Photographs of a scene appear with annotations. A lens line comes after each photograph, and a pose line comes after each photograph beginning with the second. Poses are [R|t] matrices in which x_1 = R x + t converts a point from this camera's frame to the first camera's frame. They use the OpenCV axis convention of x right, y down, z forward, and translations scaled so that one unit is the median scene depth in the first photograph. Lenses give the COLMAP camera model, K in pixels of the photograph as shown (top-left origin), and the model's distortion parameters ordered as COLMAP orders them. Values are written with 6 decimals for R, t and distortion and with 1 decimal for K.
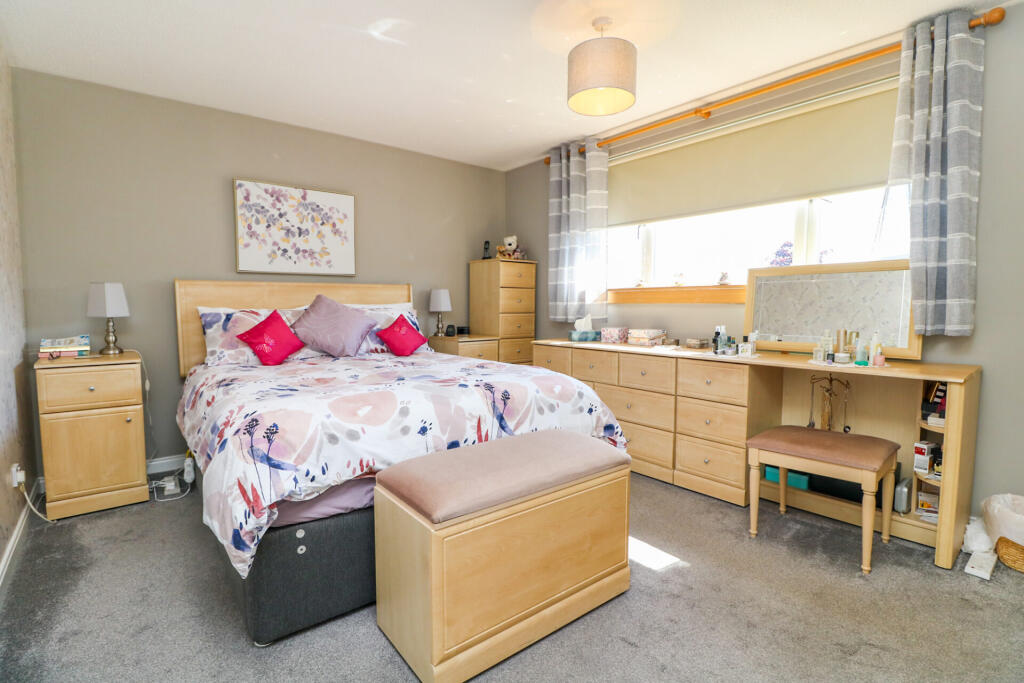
lens RADIAL K [[494.7, 0, 513.1], [0, 494.7, 338.3], [0, 0, 1]] dist [-0.004782, -0.000698]
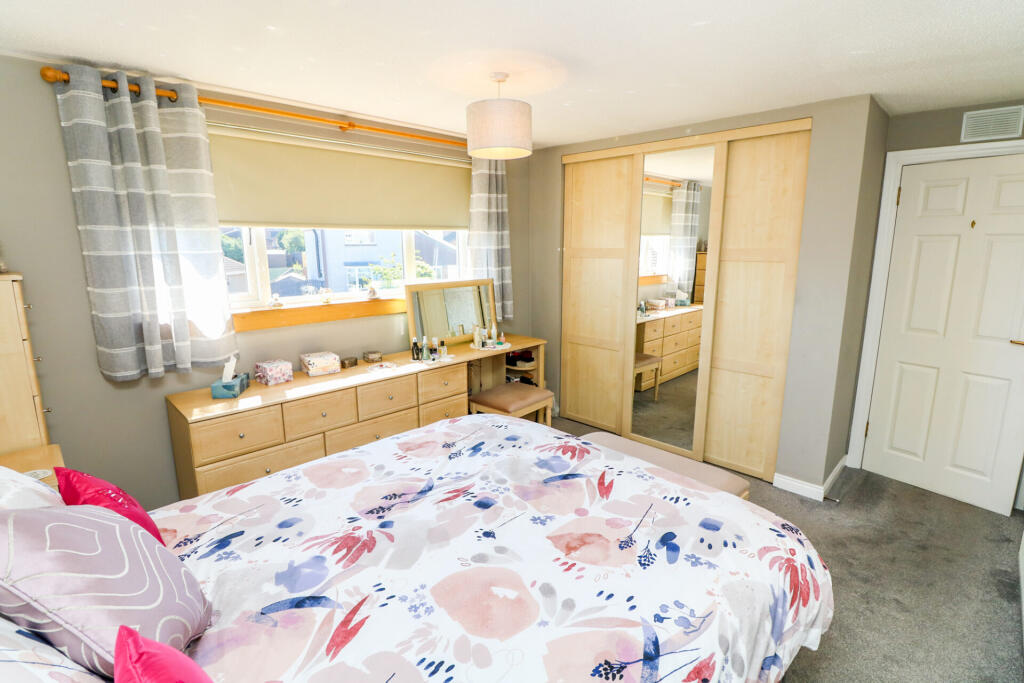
lens RADIAL K [[494.7, 0, 512.8], [0, 494.7, 340.5], [0, 0, 1]] dist [-0.004782, -0.000698]
pose [[-0.101060, -0.185995, 0.977340, -0.574417], [0.079626, 0.977705, 0.194299, -0.172928], [-0.991689, 0.097458, -0.083997, 0.676579]]
